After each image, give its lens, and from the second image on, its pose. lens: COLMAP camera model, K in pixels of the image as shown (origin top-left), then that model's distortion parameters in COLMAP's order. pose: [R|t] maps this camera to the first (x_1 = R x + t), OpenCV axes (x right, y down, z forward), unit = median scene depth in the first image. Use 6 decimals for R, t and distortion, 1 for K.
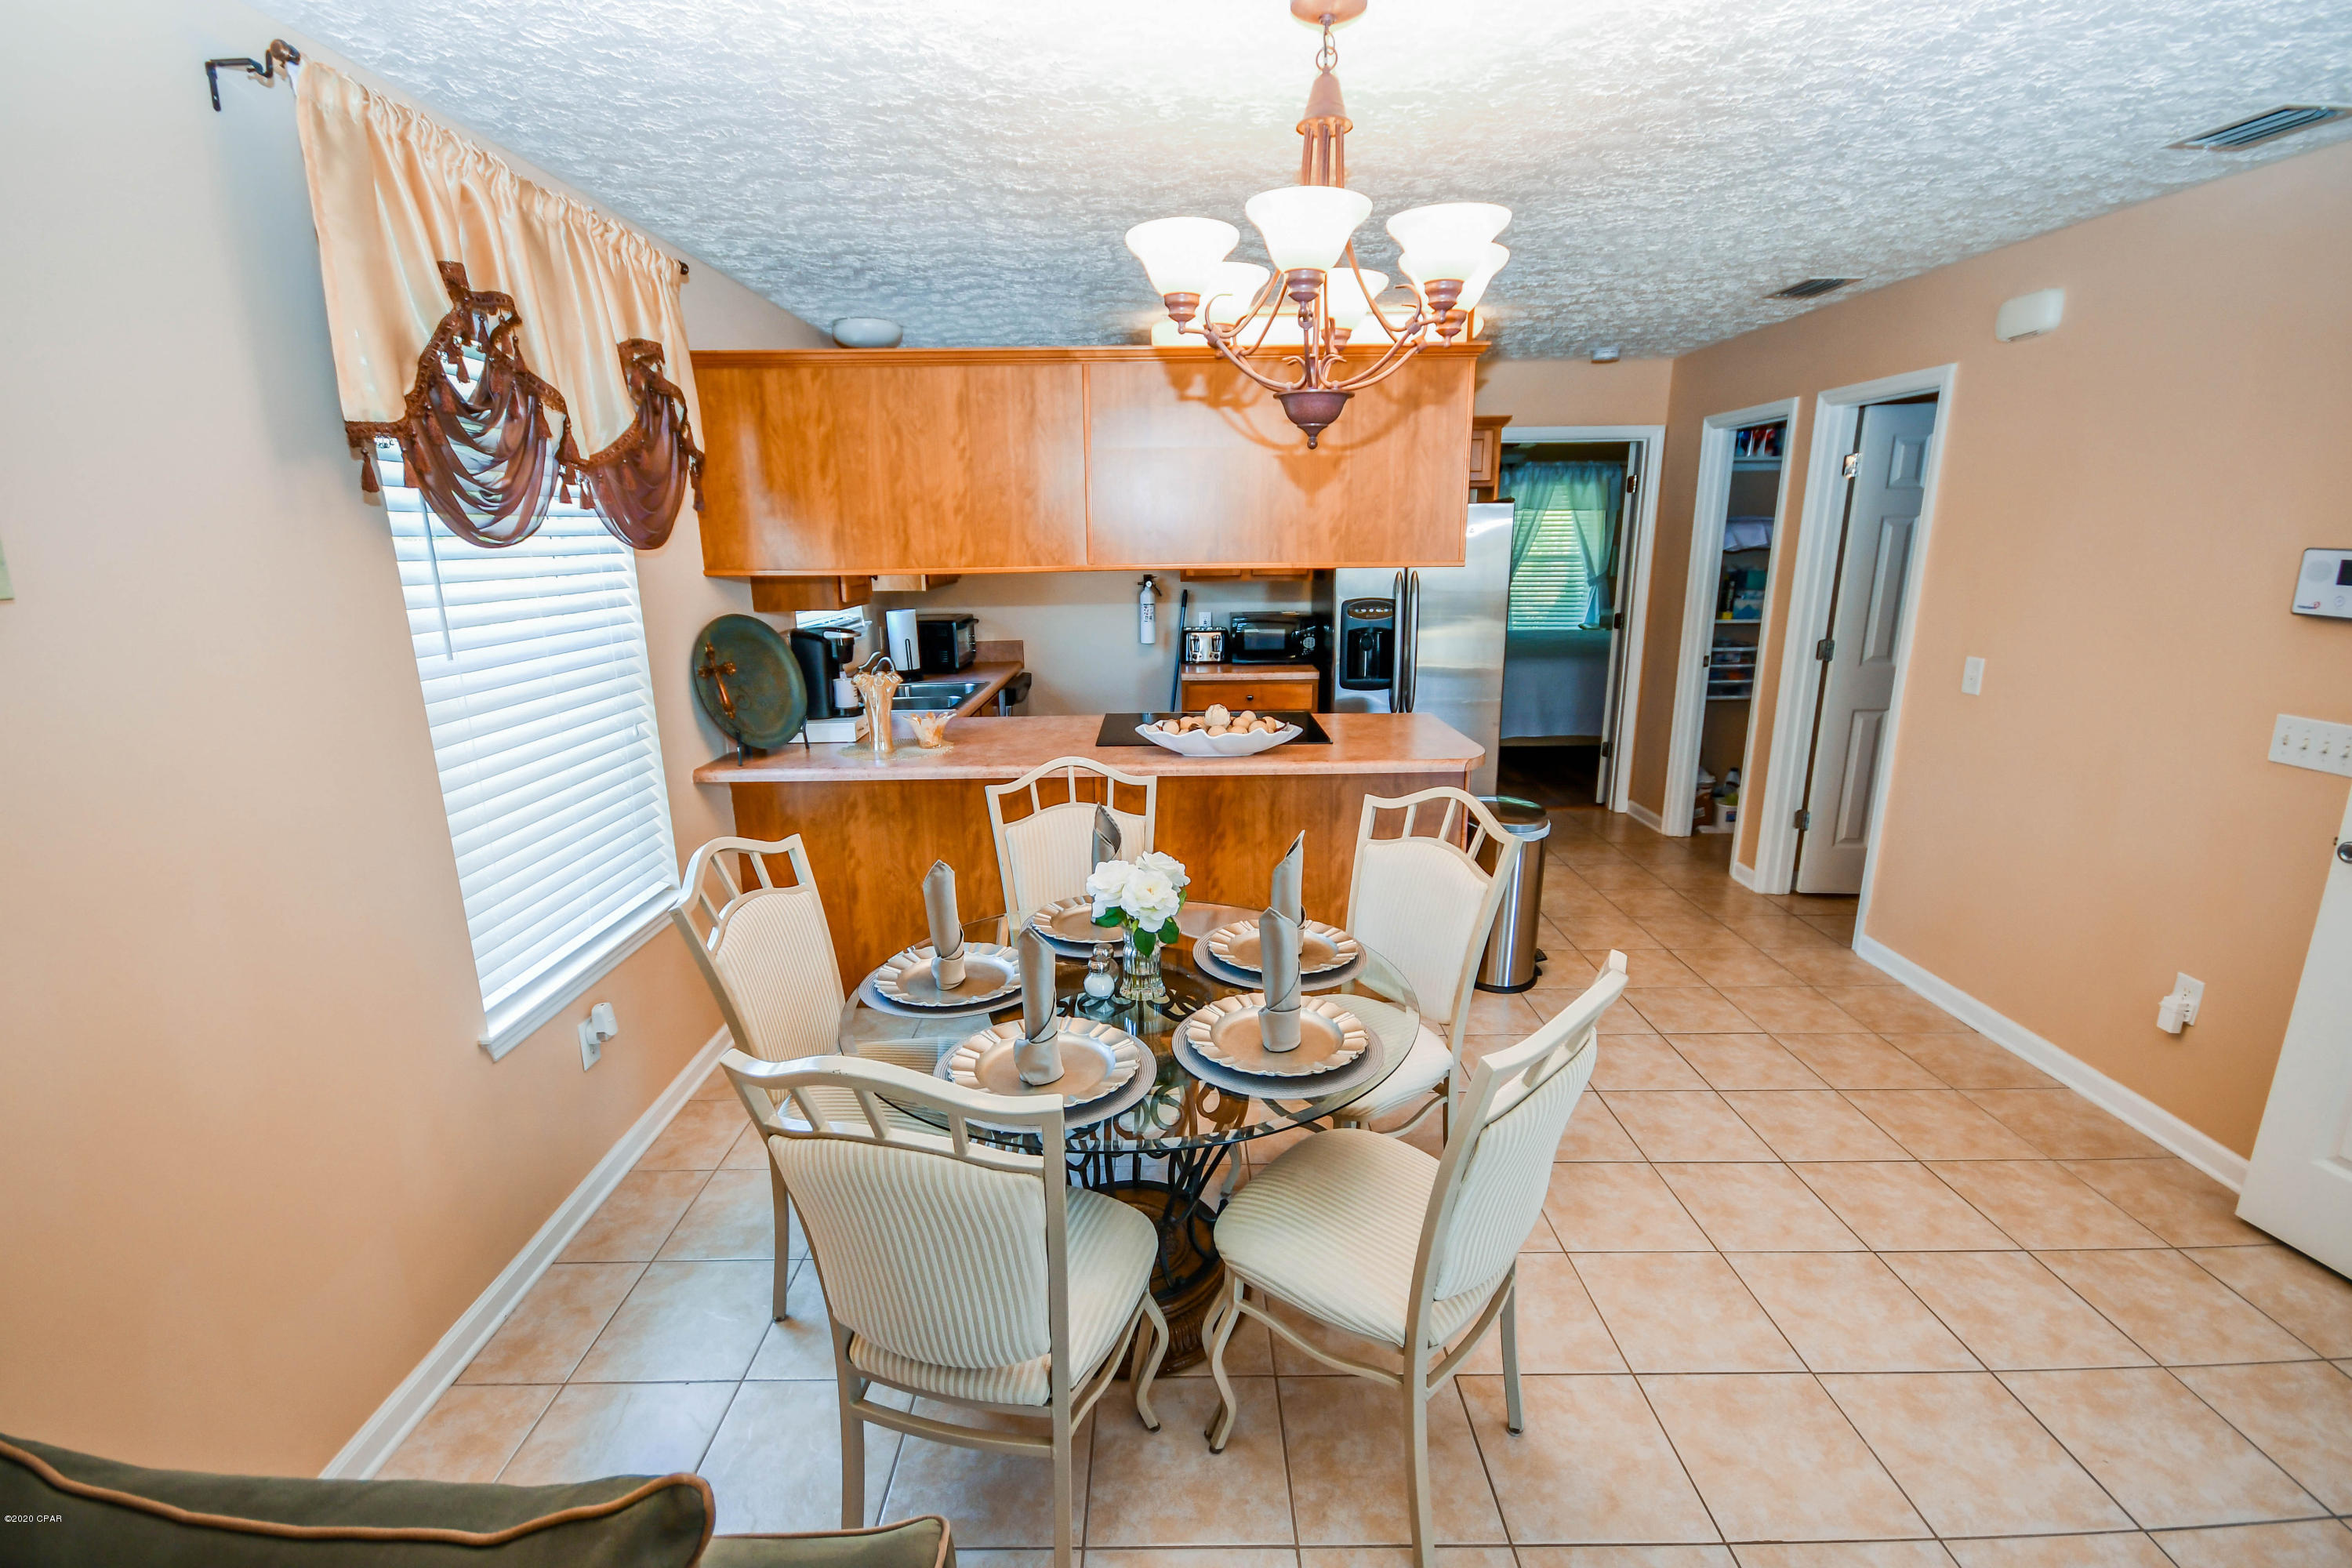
lens RADIAL K [[1020.2, 0, 1173.3], [0, 1020.2, 794.6], [0, 0, 1]] dist [0.001225, 0.000102]
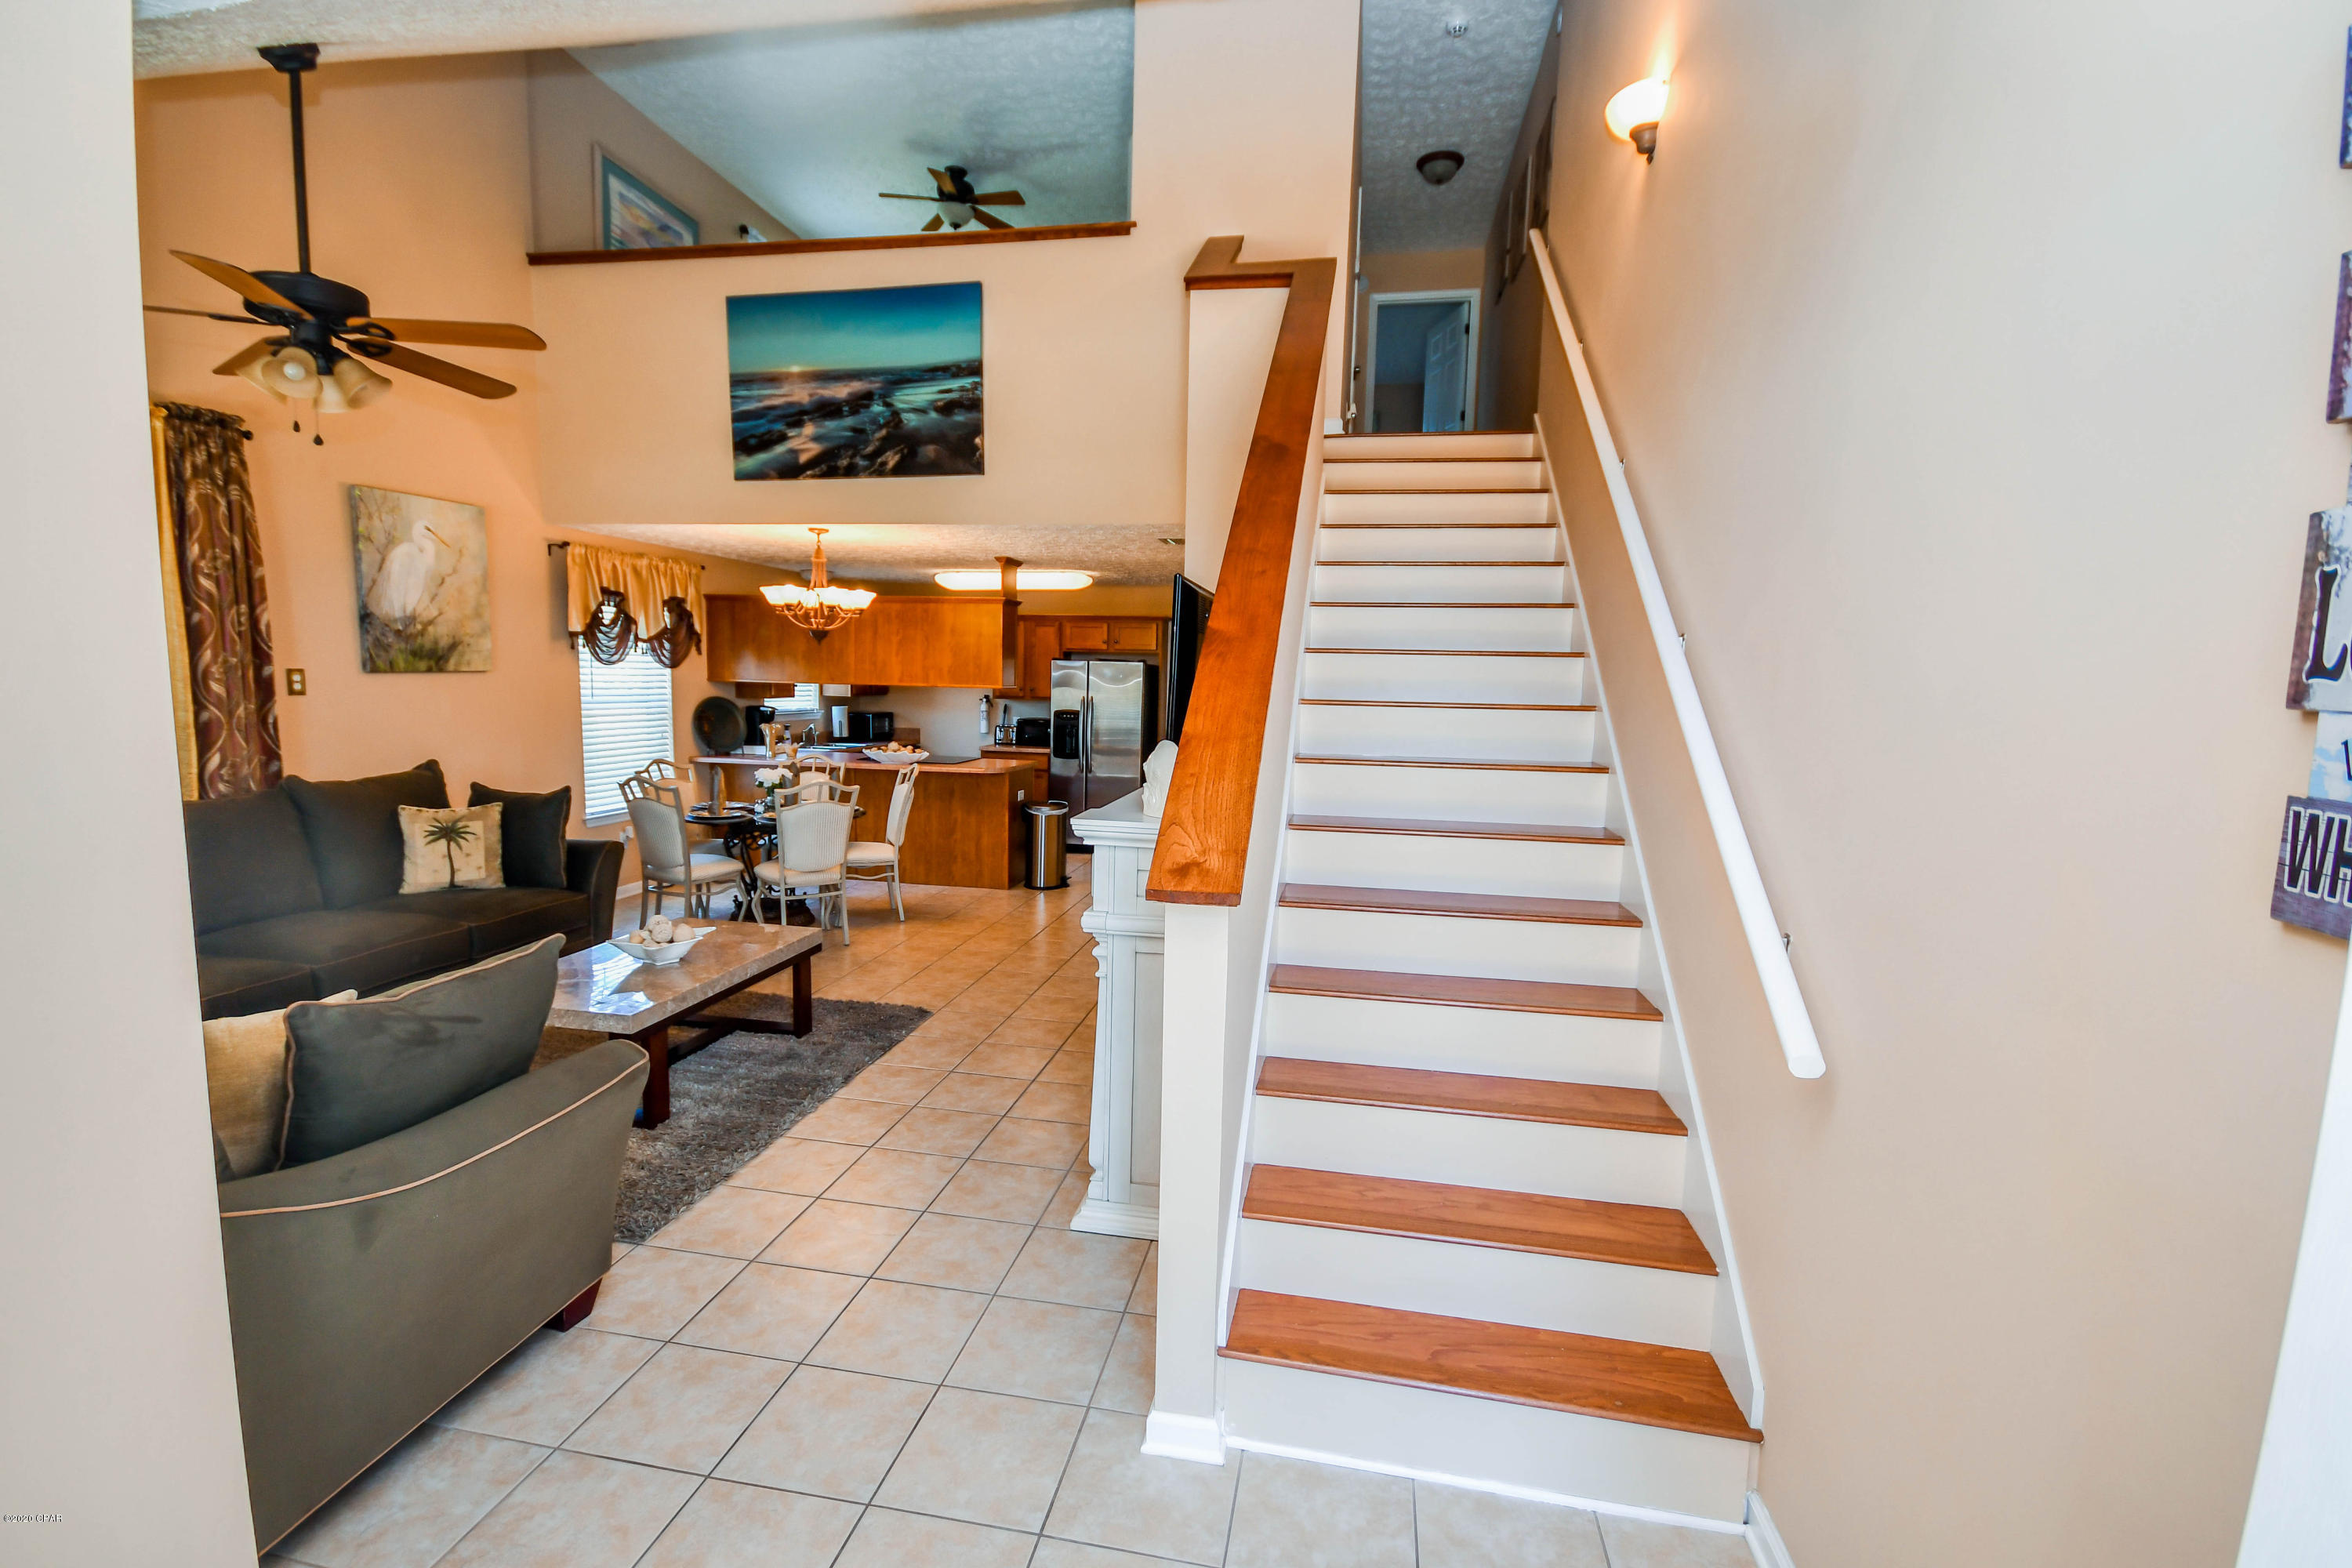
lens RADIAL K [[1020.2, 0, 1176.5], [0, 1020.2, 780.3], [0, 0, 1]] dist [0.001225, 0.000102]
pose [[0.983385, 0.054499, -0.173156, 1.272368], [-0.079999, 0.986356, -0.143880, 0.332814], [0.162952, 0.155342, 0.974328, -1.363137]]
